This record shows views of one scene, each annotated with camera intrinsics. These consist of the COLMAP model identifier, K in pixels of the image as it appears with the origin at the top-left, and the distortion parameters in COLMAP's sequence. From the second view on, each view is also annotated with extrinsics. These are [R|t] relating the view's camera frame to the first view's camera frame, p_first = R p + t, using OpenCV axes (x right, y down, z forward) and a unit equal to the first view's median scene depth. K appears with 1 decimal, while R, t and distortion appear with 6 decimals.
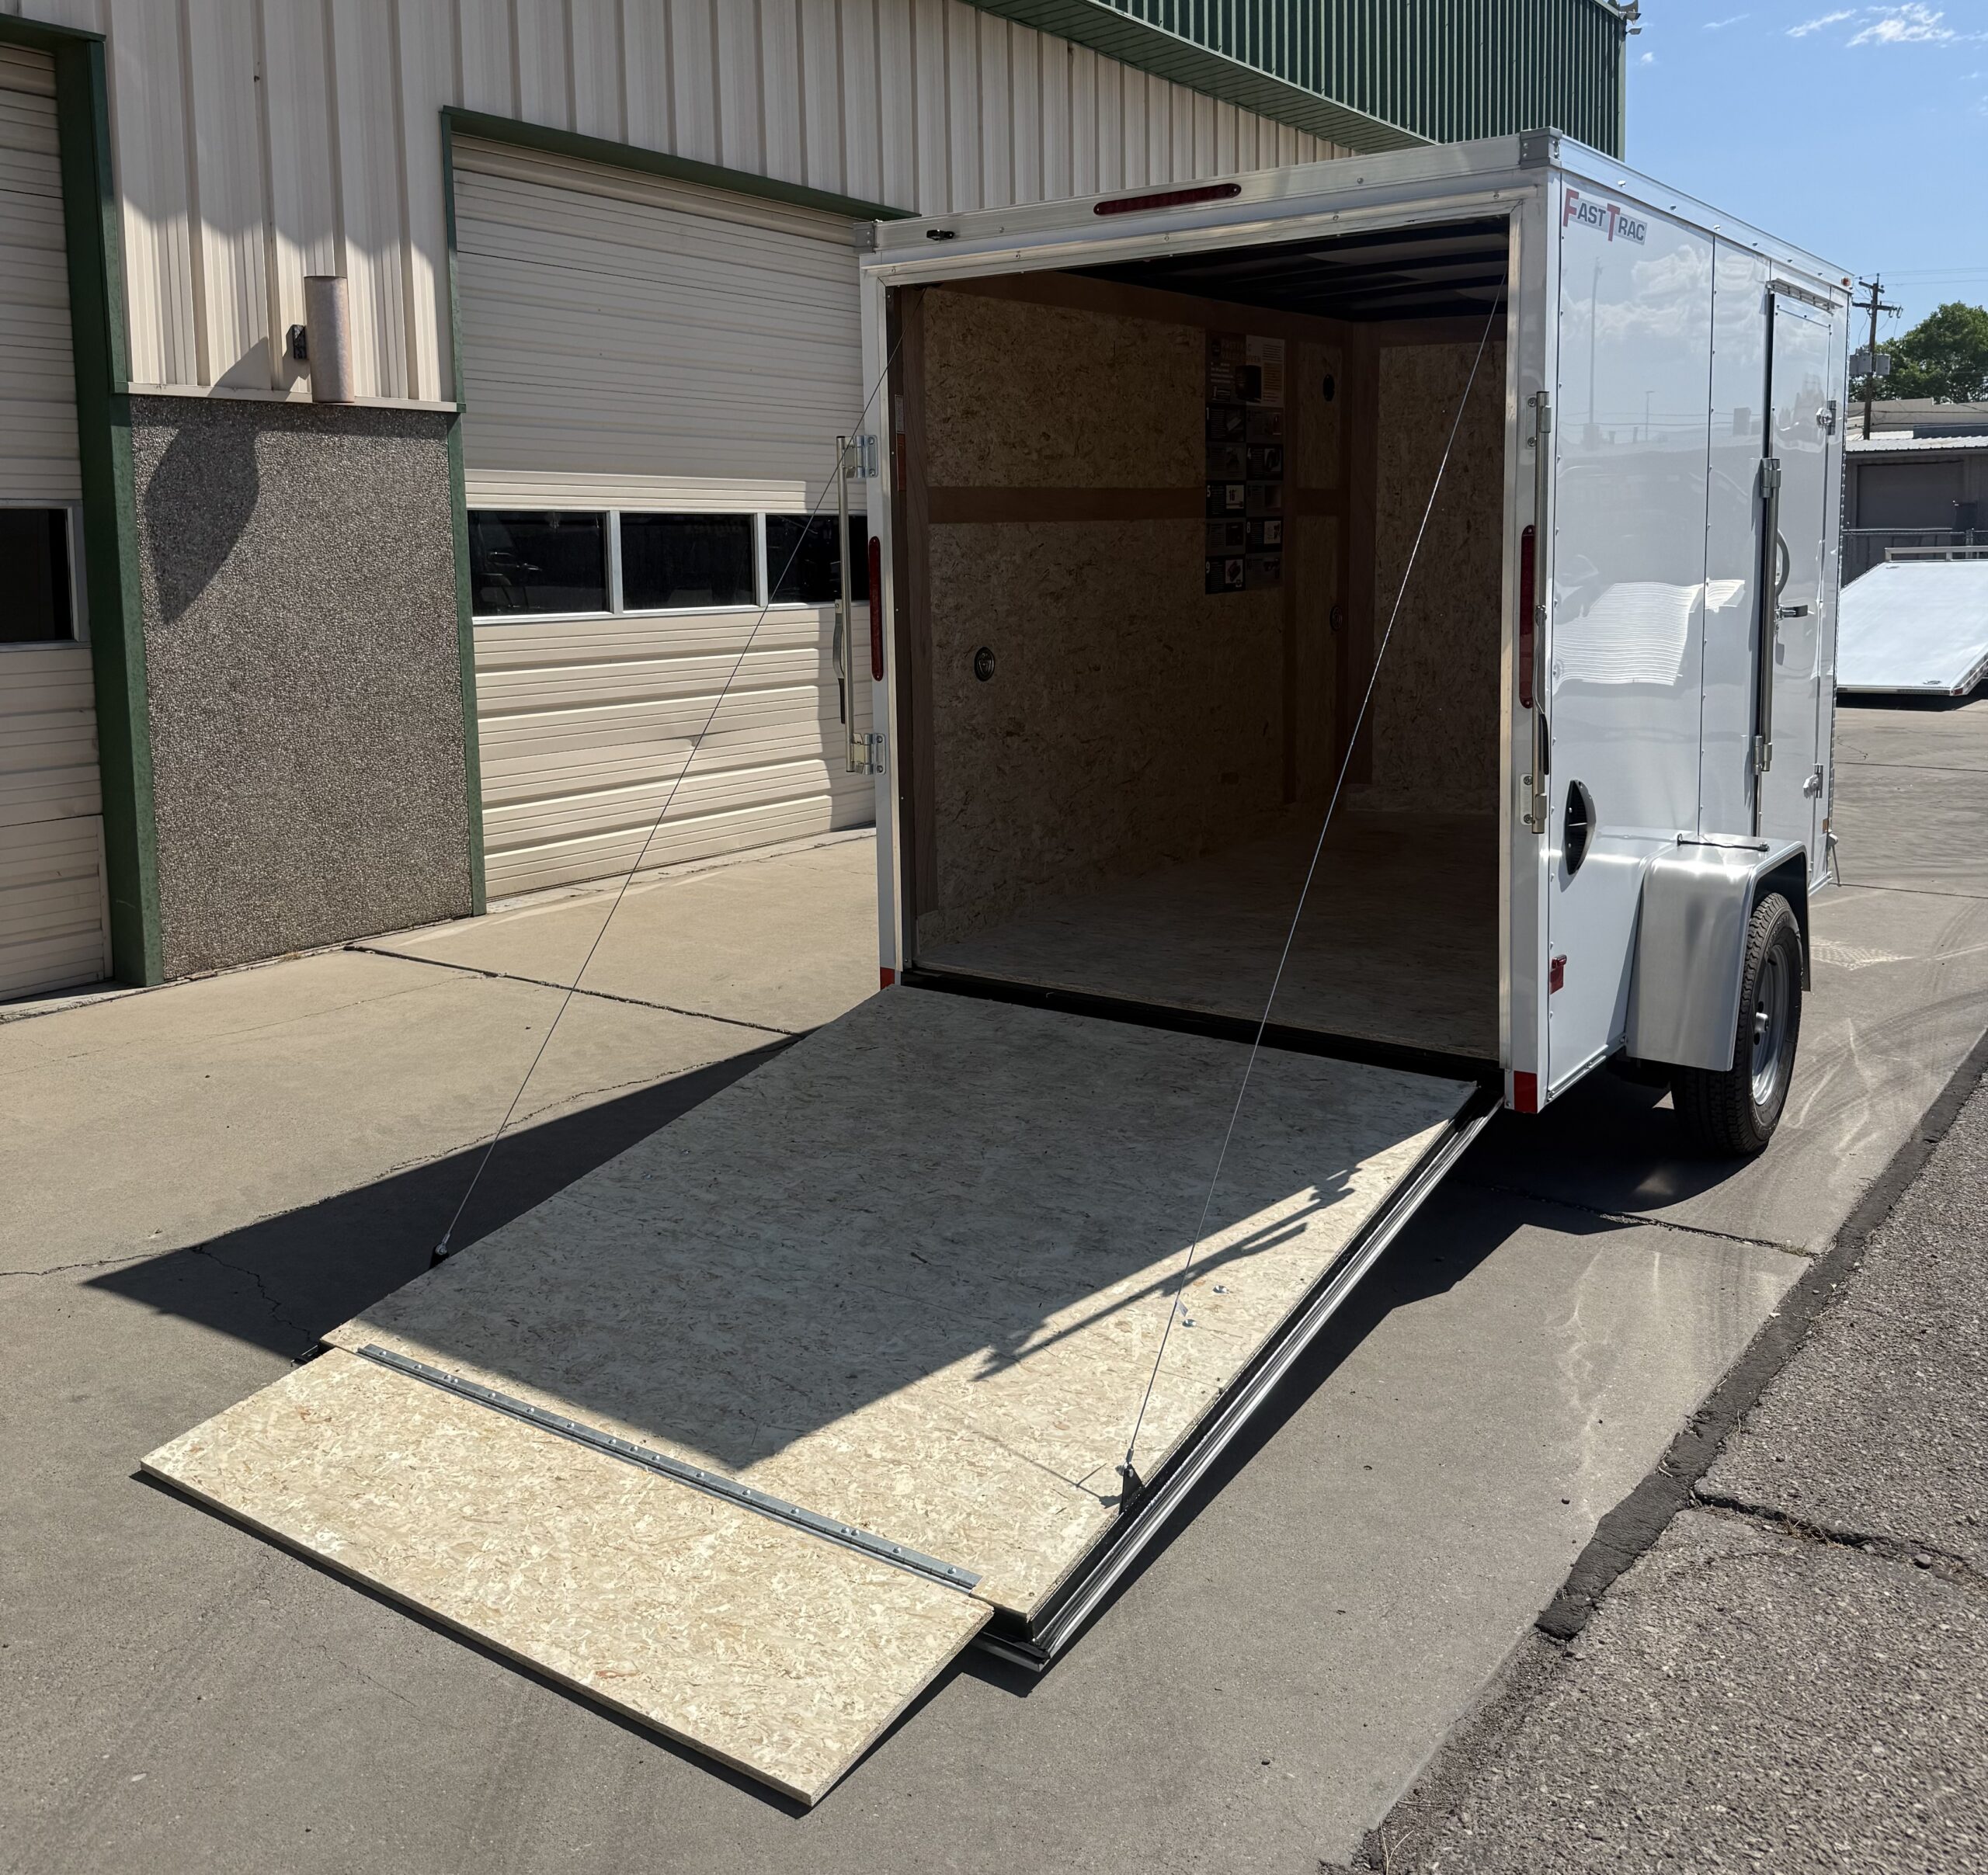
lens RADIAL K [[1826.3, 0, 1012.9], [0, 1826.3, 746.4], [0, 0, 1]] dist [0.015296, 0.000000]
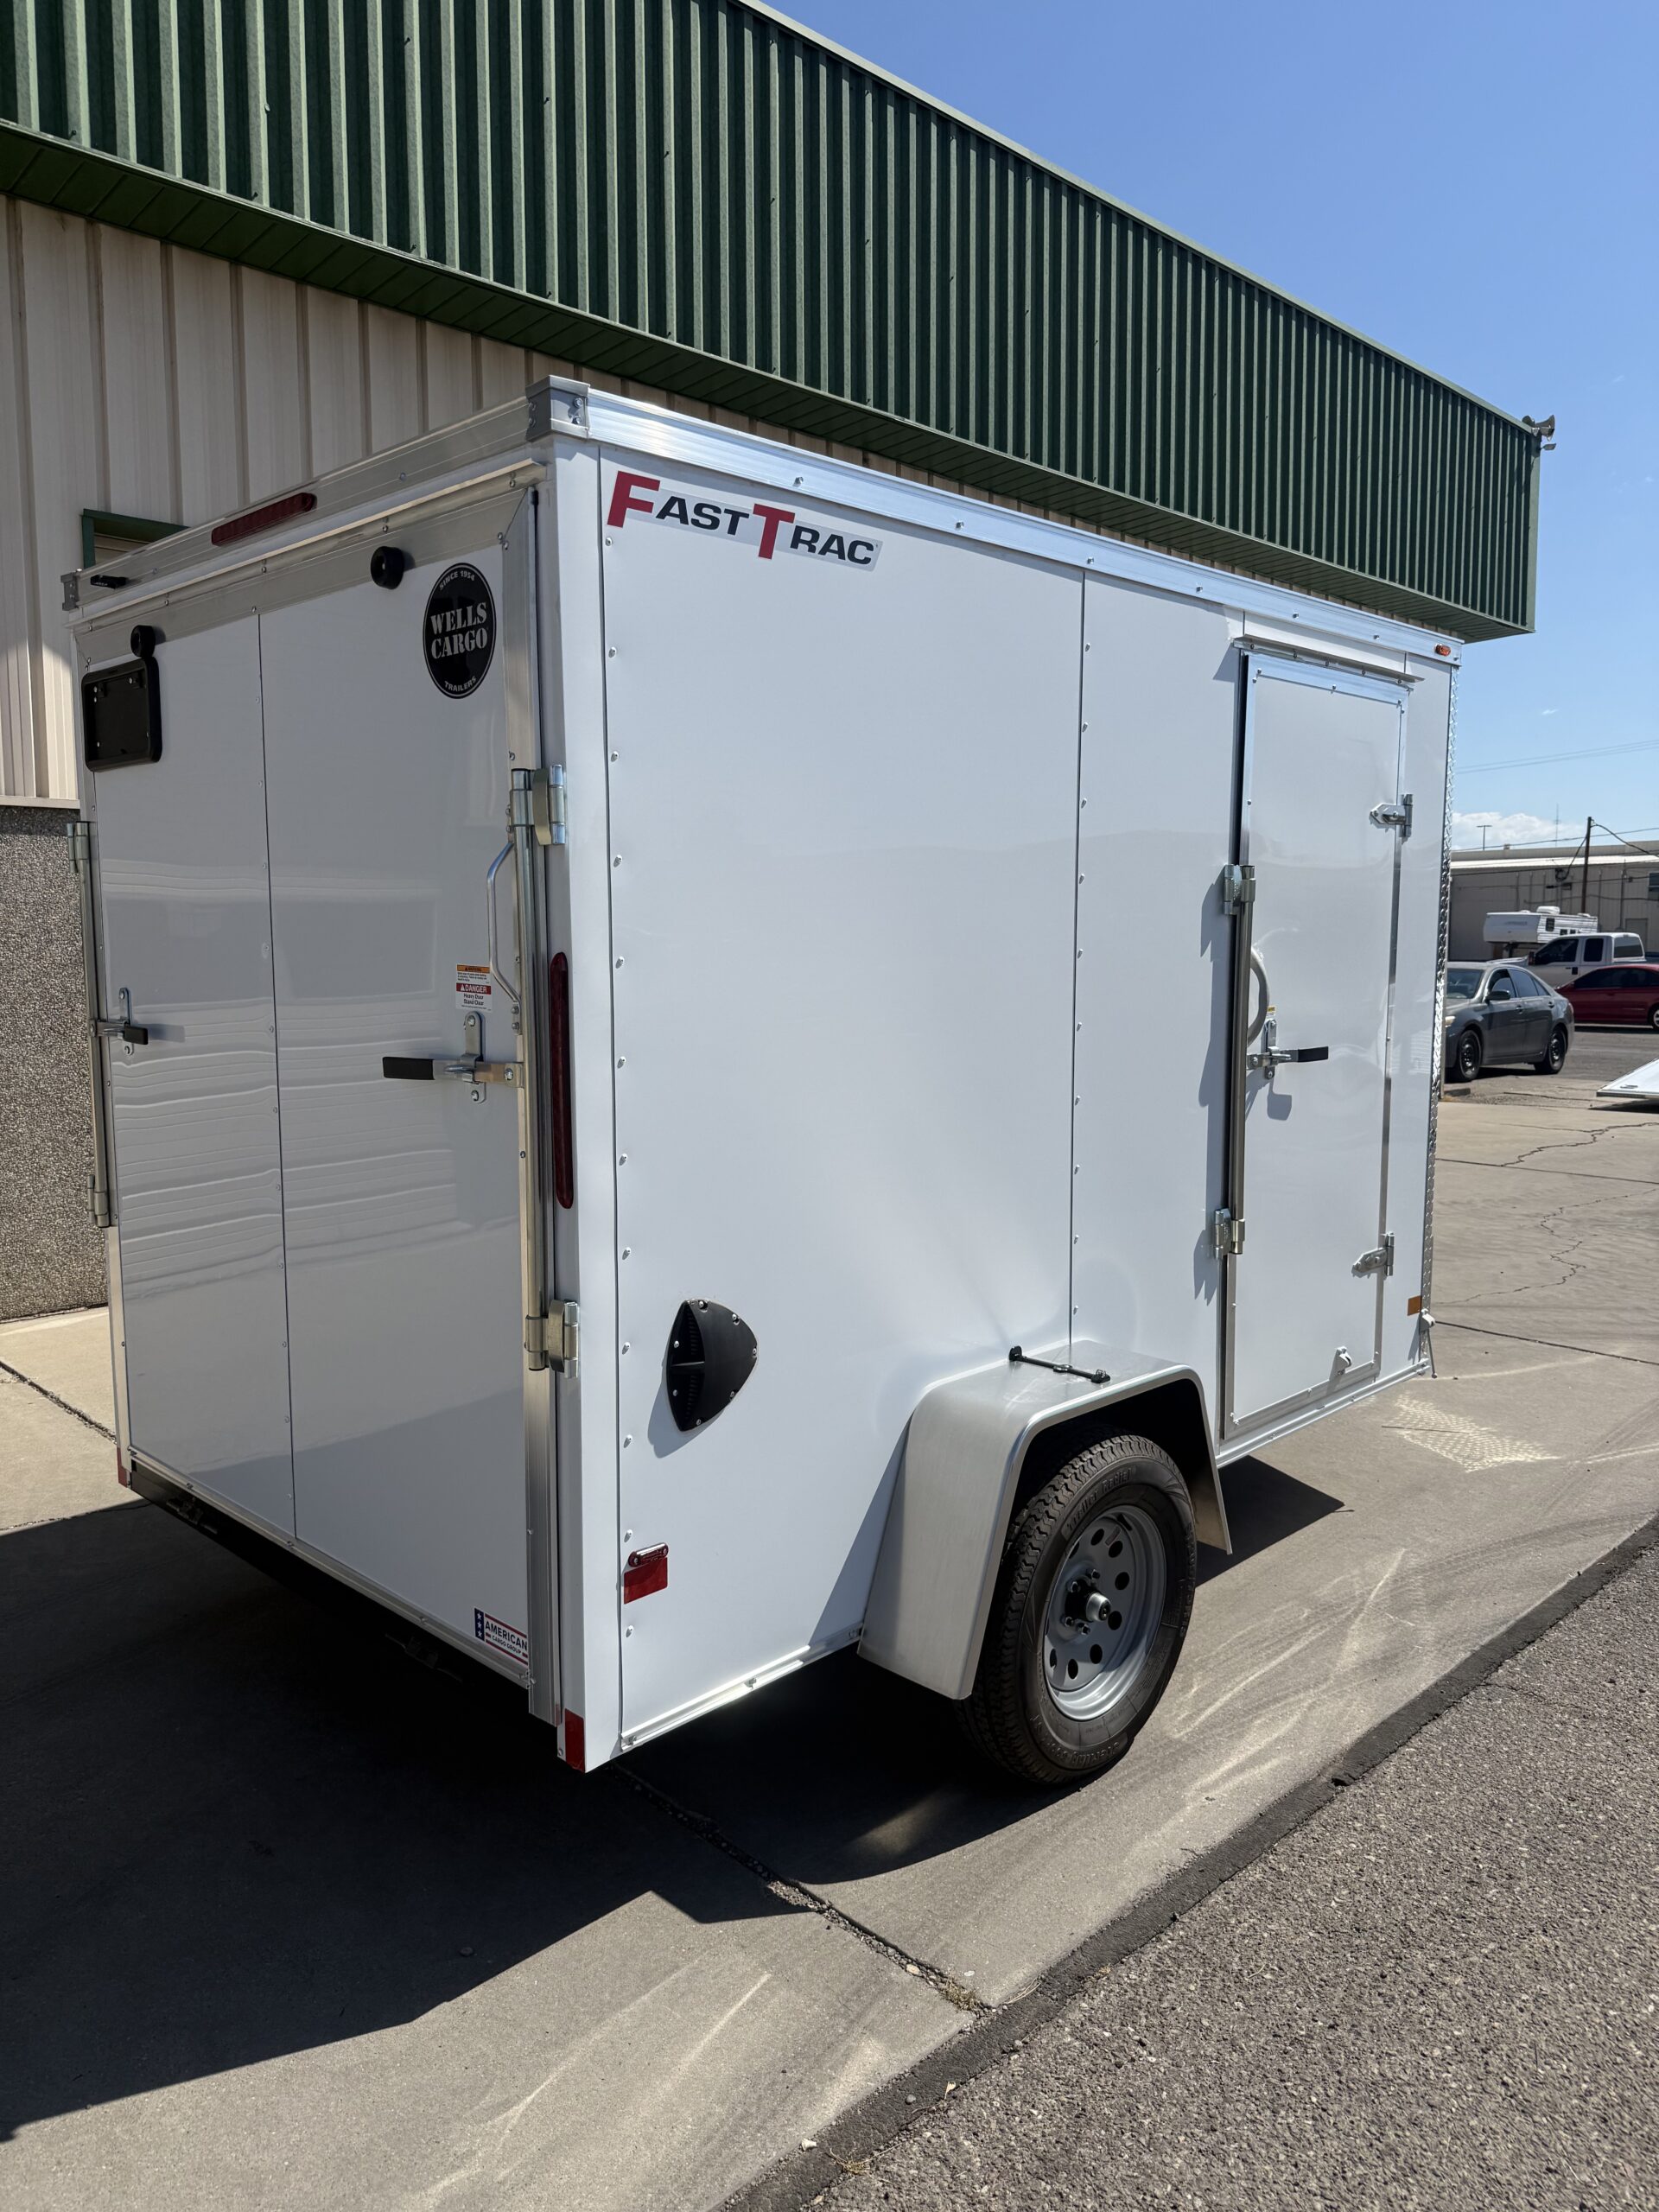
lens RADIAL K [[1548.2, 0, 836.3], [0, 1548.2, 1100.8], [0, 0, 1]] dist [0.033218, -0.057449]
pose [[0.986275, 0.031509, -0.162074, 0.356144], [-0.032196, 0.999480, -0.001613, -0.048042], [0.161939, 0.006809, 0.986777, 0.311625]]
